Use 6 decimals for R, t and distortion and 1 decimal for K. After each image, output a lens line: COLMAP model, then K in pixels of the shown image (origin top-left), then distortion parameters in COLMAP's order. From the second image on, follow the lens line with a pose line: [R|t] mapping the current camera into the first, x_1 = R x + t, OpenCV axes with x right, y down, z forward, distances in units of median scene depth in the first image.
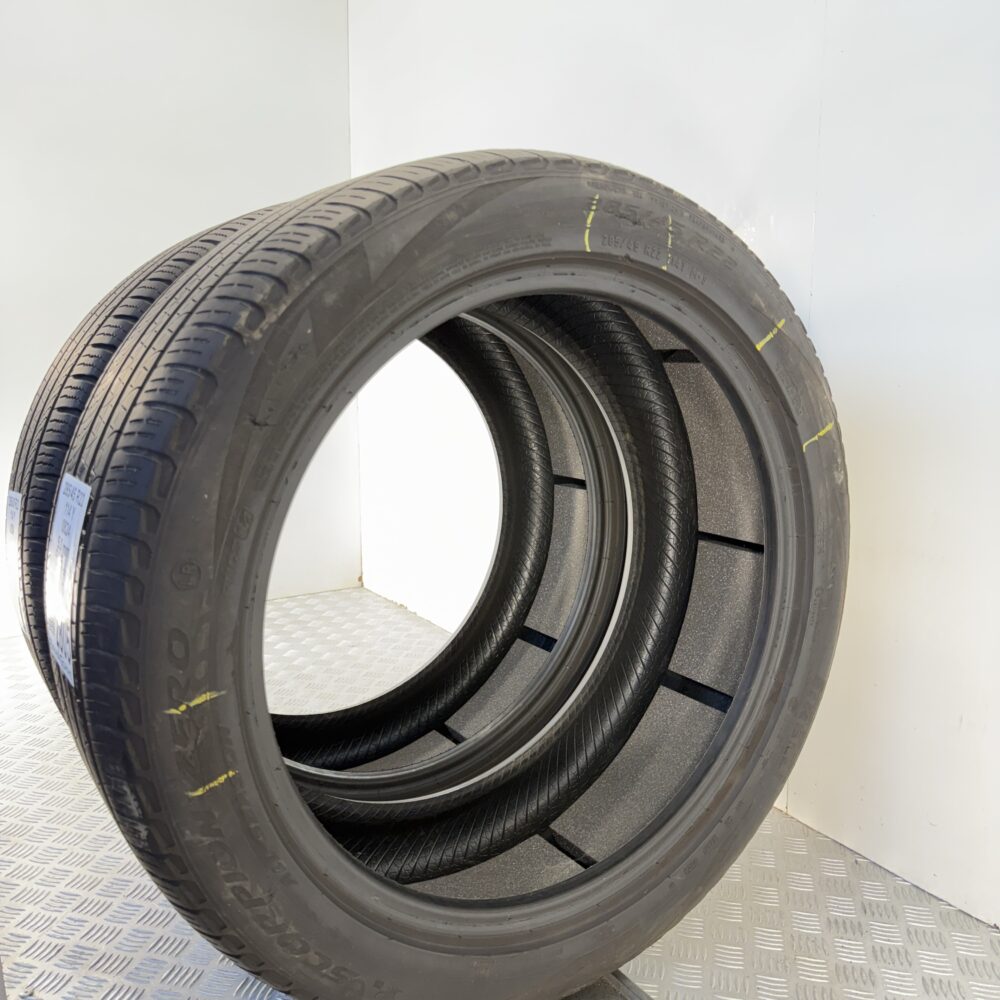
lens RADIAL K [[916.2, 0, 500.0], [0, 916.2, 500.0], [0, 0, 1]] dist [0.099118, -0.166434]
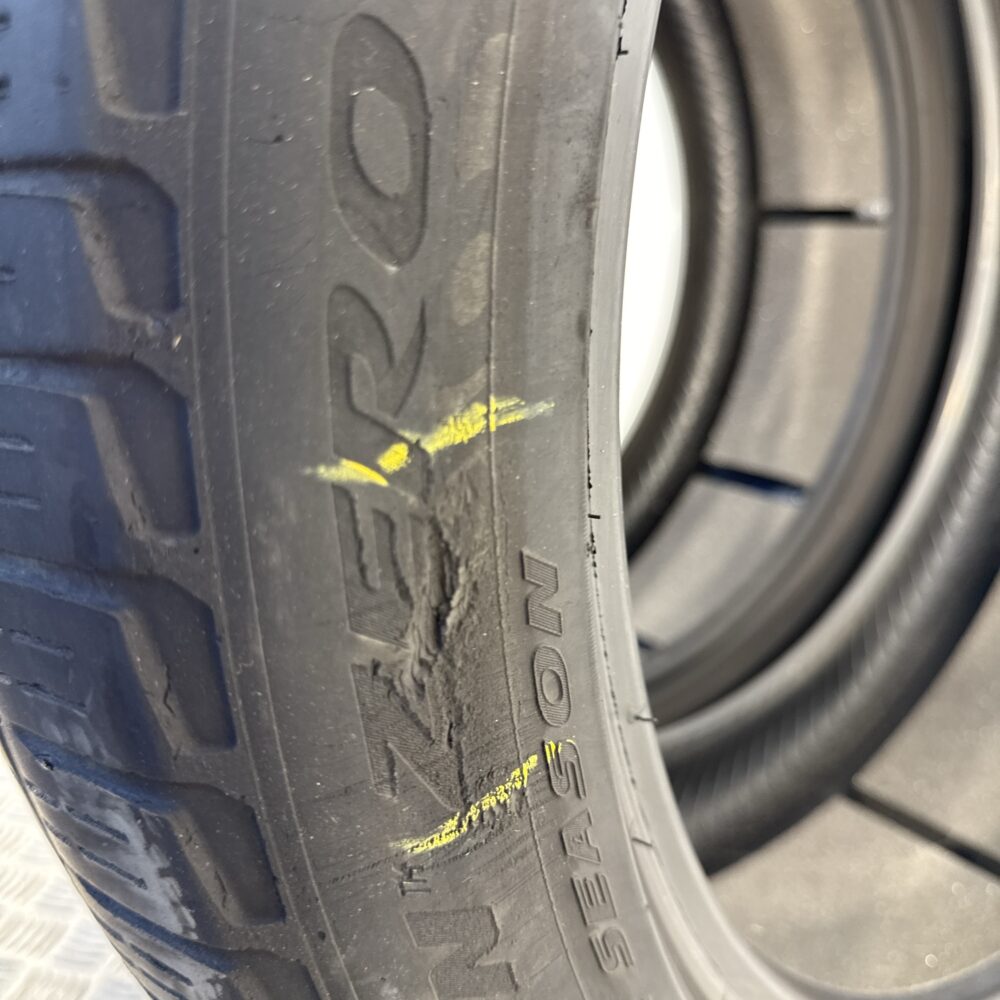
lens RADIAL K [[916.2, 0, 500.0], [0, 916.2, 500.0], [0, 0, 1]] dist [0.099118, -0.166434]
pose [[0.997966, -0.008093, 0.063234, -0.272978], [0.001896, 0.995239, 0.097450, 0.175713], [-0.063722, -0.097132, 0.993230, 0.653176]]
